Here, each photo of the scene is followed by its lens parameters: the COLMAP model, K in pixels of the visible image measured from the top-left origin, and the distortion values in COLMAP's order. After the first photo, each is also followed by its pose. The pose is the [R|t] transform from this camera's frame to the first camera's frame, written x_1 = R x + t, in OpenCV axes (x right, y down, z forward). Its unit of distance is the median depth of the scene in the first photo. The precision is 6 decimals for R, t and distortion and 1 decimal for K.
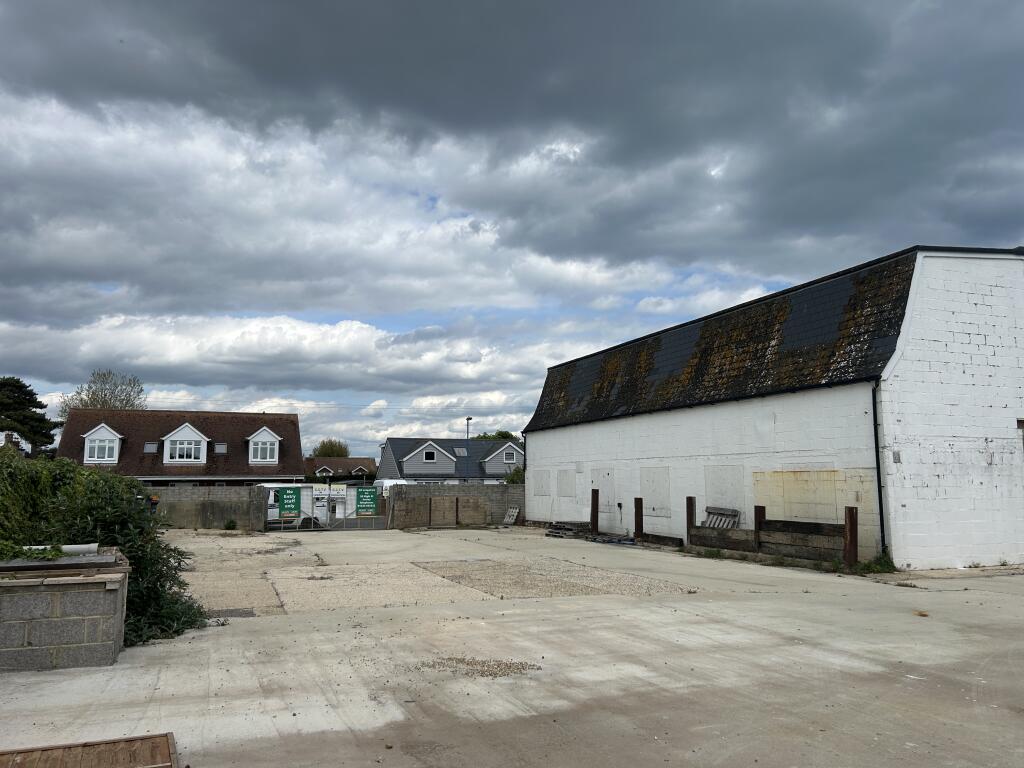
lens RADIAL K [[789.9, 0, 500.3], [0, 789.9, 390.7], [0, 0, 1]] dist [0.099874, -0.115190]
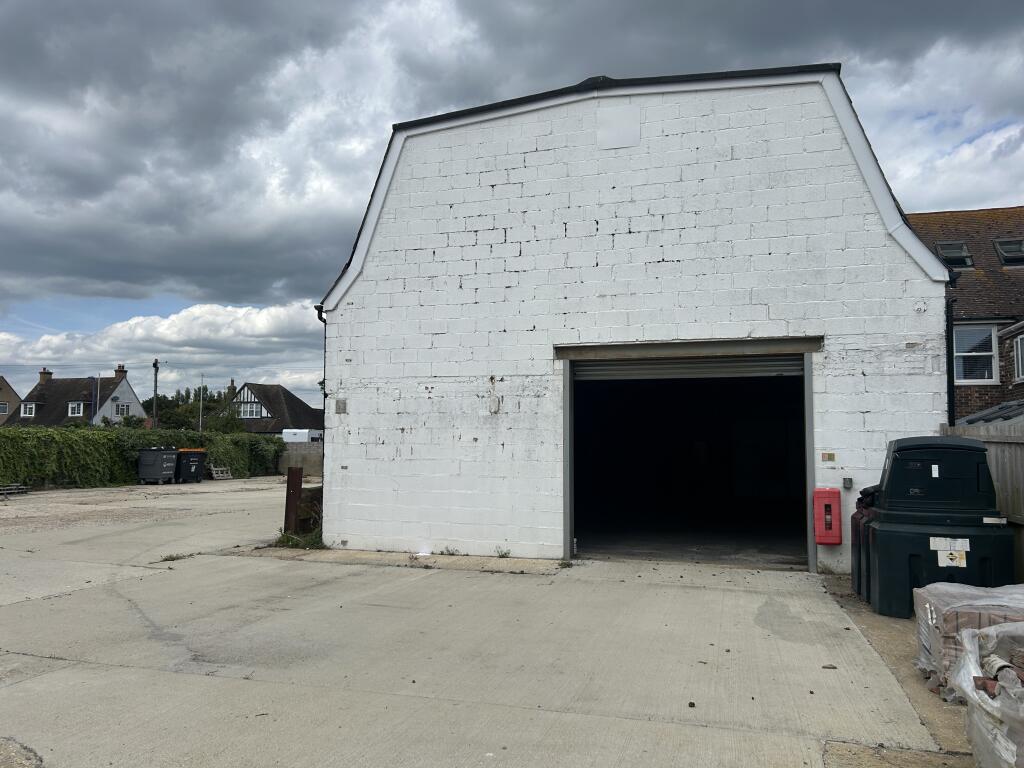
lens RADIAL K [[762.1, 0, 512.0], [0, 762.1, 384.0], [0, 0, 1]] dist [0.101507, -0.109268]
pose [[0.774347, -0.039319, -0.631538, 0.588069], [0.064370, 0.997785, 0.016804, 0.031453], [0.629478, -0.053664, 0.775163, 0.278731]]
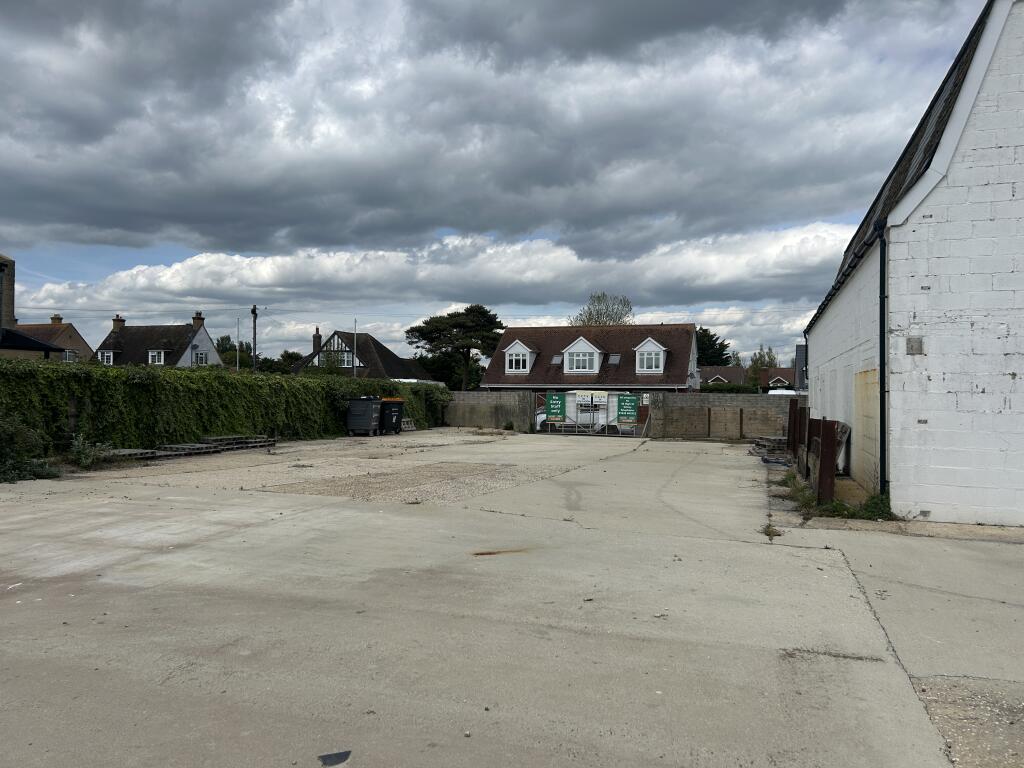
lens RADIAL K [[773.3, 0, 512.0], [0, 773.3, 384.0], [0, 0, 1]] dist [0.073230, -0.073660]
pose [[0.770403, 0.002475, -0.637553, 0.343566], [0.061875, 0.994982, 0.078632, 0.023635], [0.634548, -0.100027, 0.766383, 0.169956]]
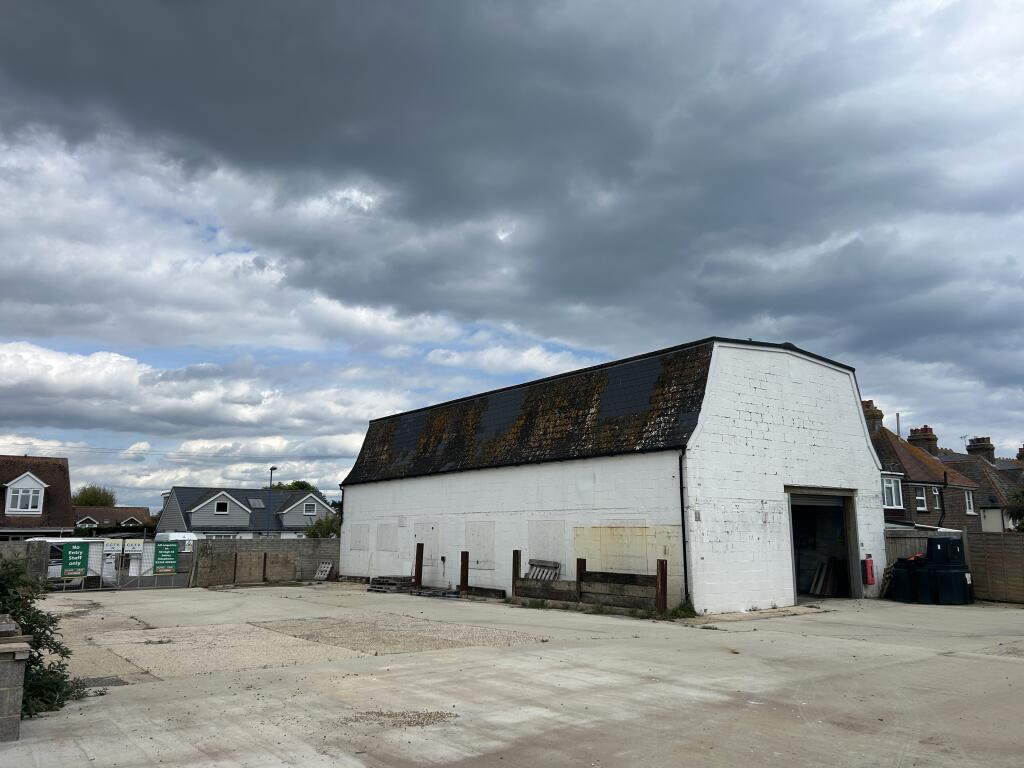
lens RADIAL K [[793.0, 0, 512.0], [0, 793.0, 384.0], [0, 0, 1]] dist [0.088370, -0.124563]
pose [[0.959531, 0.054229, 0.276332, -0.051880], [-0.034794, 0.996594, -0.074758, -0.006498], [-0.279445, 0.062118, 0.958150, -0.025877]]
